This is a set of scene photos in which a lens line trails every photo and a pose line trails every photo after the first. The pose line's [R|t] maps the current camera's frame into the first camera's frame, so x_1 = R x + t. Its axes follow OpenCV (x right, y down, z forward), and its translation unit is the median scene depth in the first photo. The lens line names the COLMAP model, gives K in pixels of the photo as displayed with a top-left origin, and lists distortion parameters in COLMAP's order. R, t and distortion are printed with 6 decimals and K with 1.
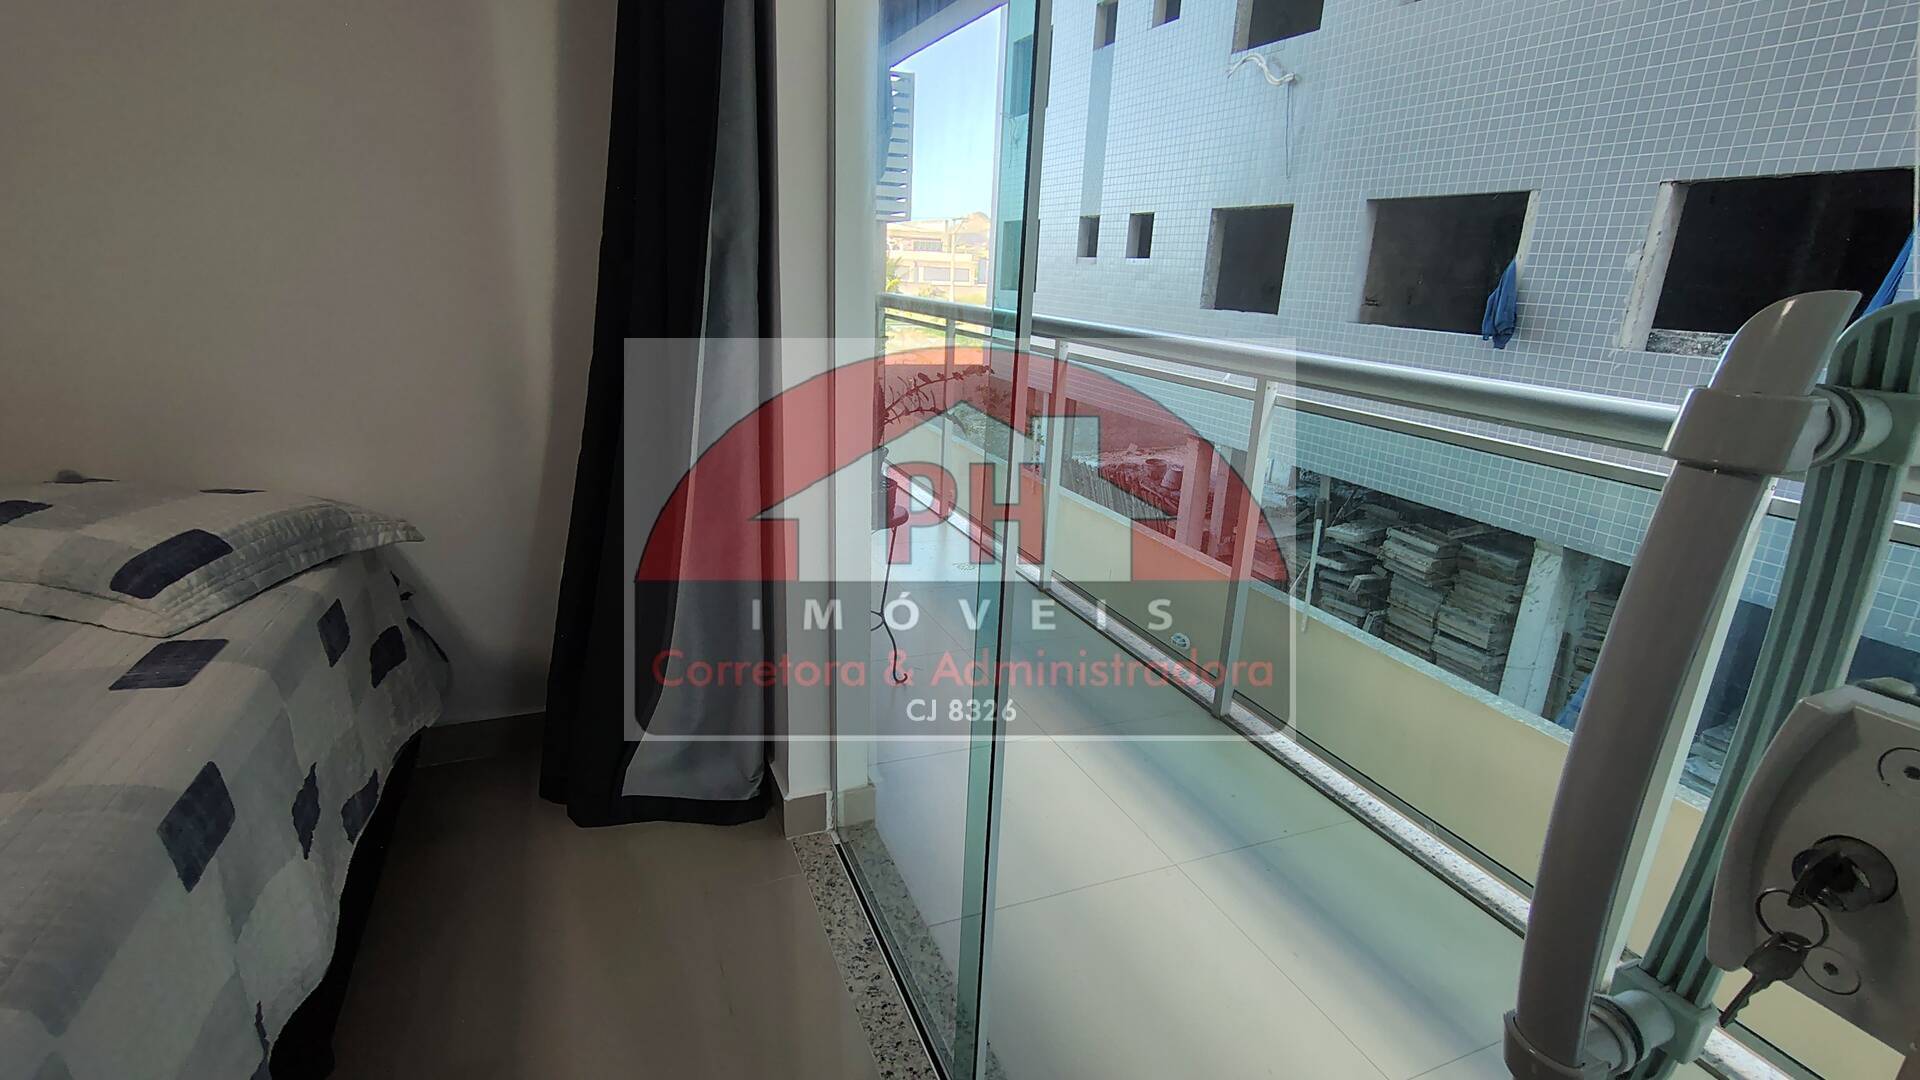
lens RADIAL K [[882.0, 0, 952.2], [0, 882.0, 543.0], [0, 0, 1]] dist [-0.000828, 0.003260]
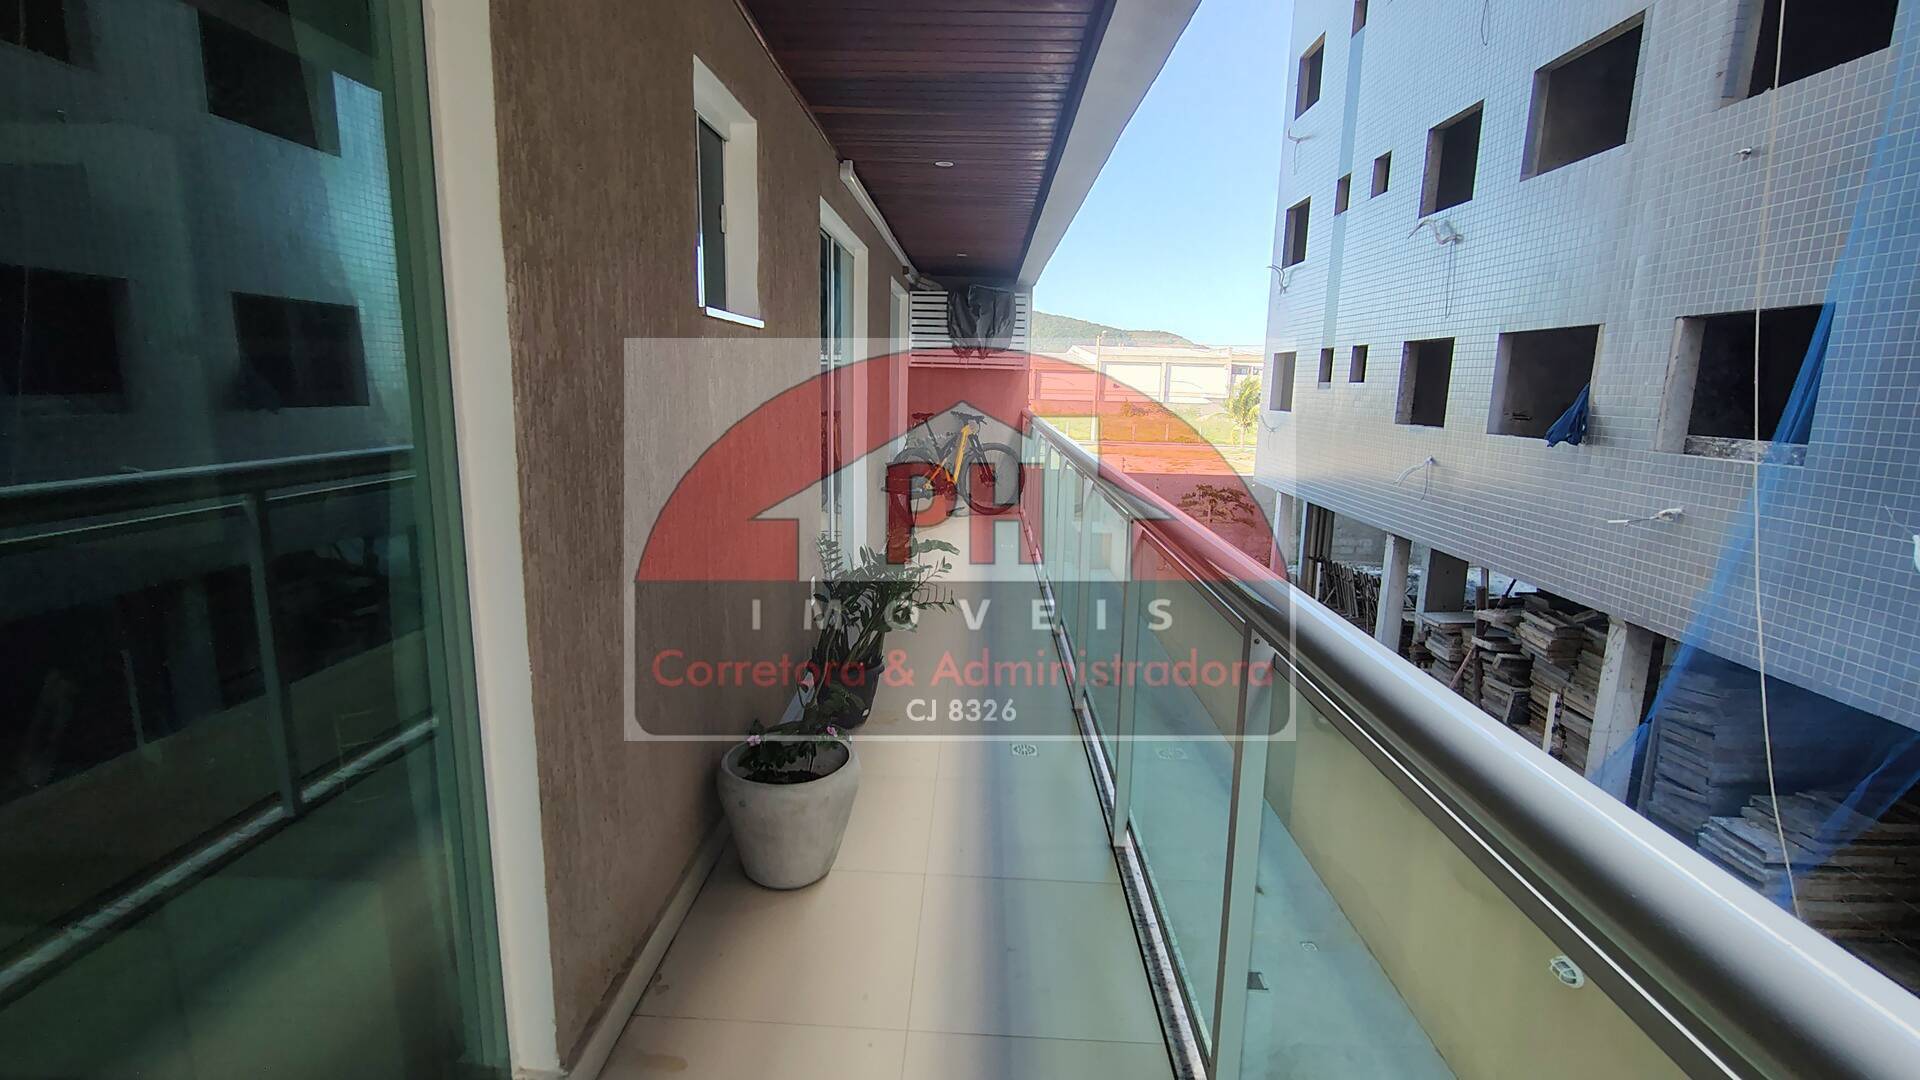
lens RADIAL K [[882.0, 0, 961.7], [0, 882.0, 546.2], [0, 0, 1]] dist [-0.000828, 0.003260]
pose [[0.915090, 0.050709, -0.400048, 0.173911], [-0.102773, 0.988629, -0.109772, 0.059866], [0.389933, 0.141565, 0.909896, -0.193466]]
